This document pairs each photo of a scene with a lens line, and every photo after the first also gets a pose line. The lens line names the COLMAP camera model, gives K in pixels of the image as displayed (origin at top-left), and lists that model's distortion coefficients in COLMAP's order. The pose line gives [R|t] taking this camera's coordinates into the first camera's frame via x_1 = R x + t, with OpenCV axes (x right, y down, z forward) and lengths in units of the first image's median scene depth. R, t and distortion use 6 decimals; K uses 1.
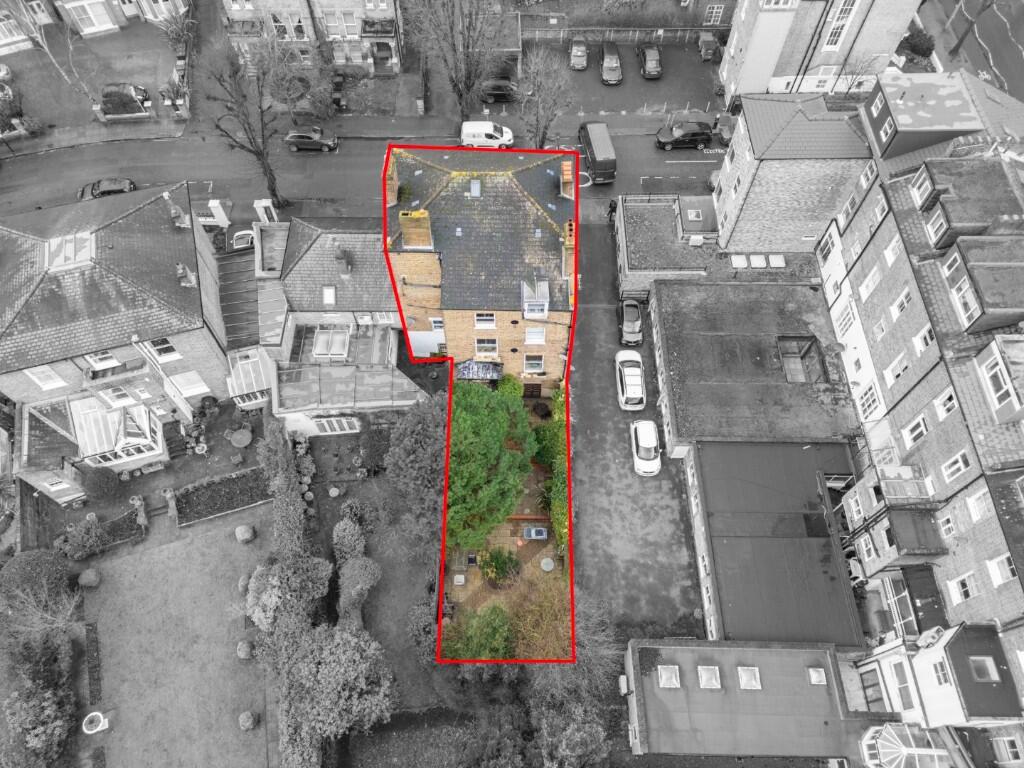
lens RADIAL K [[712.3, 0, 512.0], [0, 712.3, 381.8], [0, 0, 1]] dist [0.072755, -0.065292]
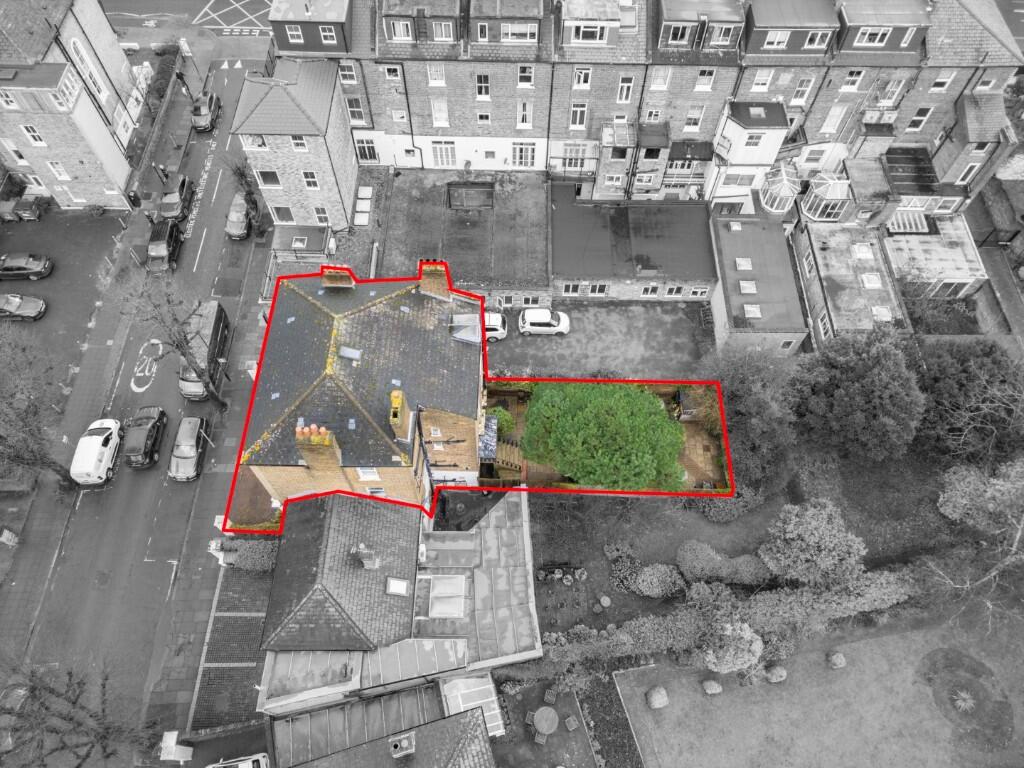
lens RADIAL K [[712.3, 0, 512.0], [0, 712.3, 381.8], [0, 0, 1]] dist [0.072755, -0.065292]
pose [[0.009907, -0.866083, 0.499801, -0.458206], [0.859301, 0.262985, 0.438681, -0.423095], [-0.511375, 0.425134, 0.746831, 0.242032]]
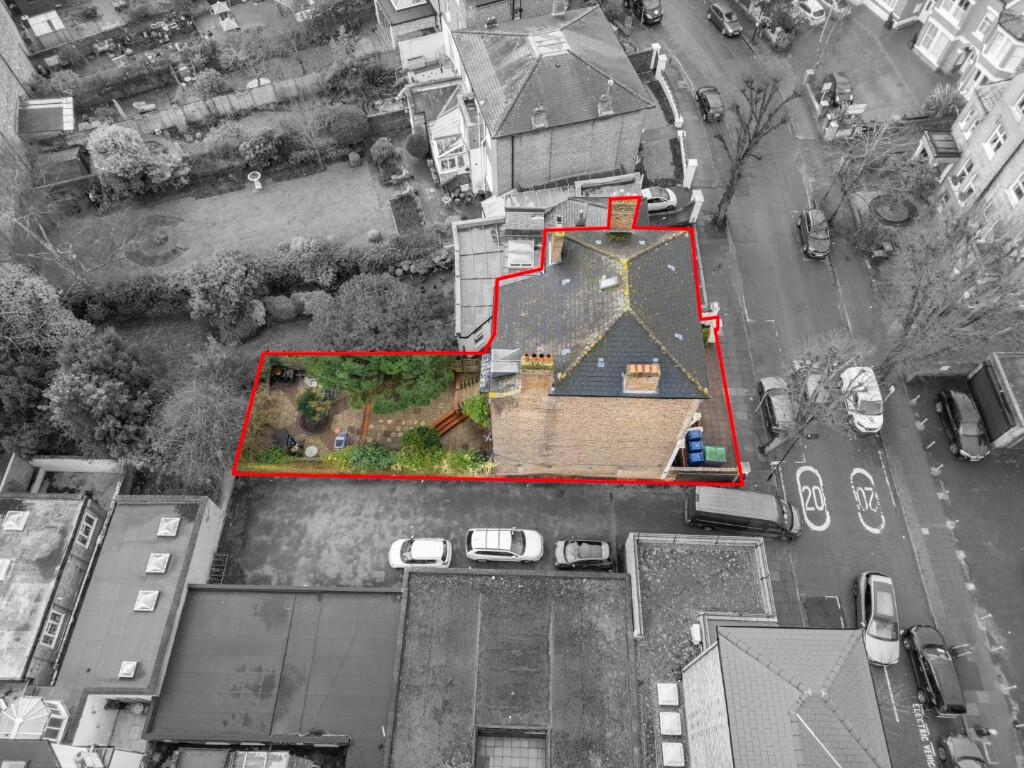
lens RADIAL K [[712.3, 0, 512.0], [0, 712.3, 381.8], [0, 0, 1]] dist [0.072755, -0.065292]
pose [[-0.024735, 0.857853, -0.513299, 0.477177], [-0.863402, 0.240483, 0.443514, -0.482682], [0.503910, 0.454154, 0.734724, 0.288938]]
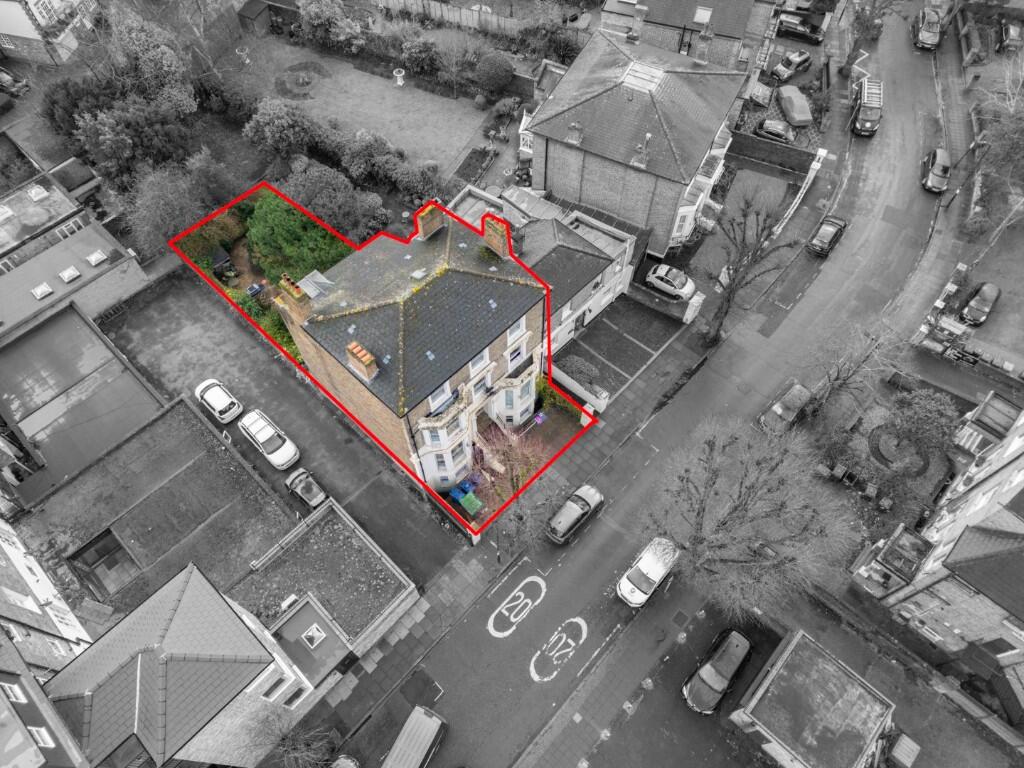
lens RADIAL K [[712.3, 0, 512.0], [0, 712.3, 381.8], [0, 0, 1]] dist [0.072755, -0.065292]
pose [[-0.696172, 0.620433, -0.361121, 0.255853], [-0.618528, -0.263079, 0.740414, -0.957548], [0.364374, 0.738818, 0.566904, 0.557764]]
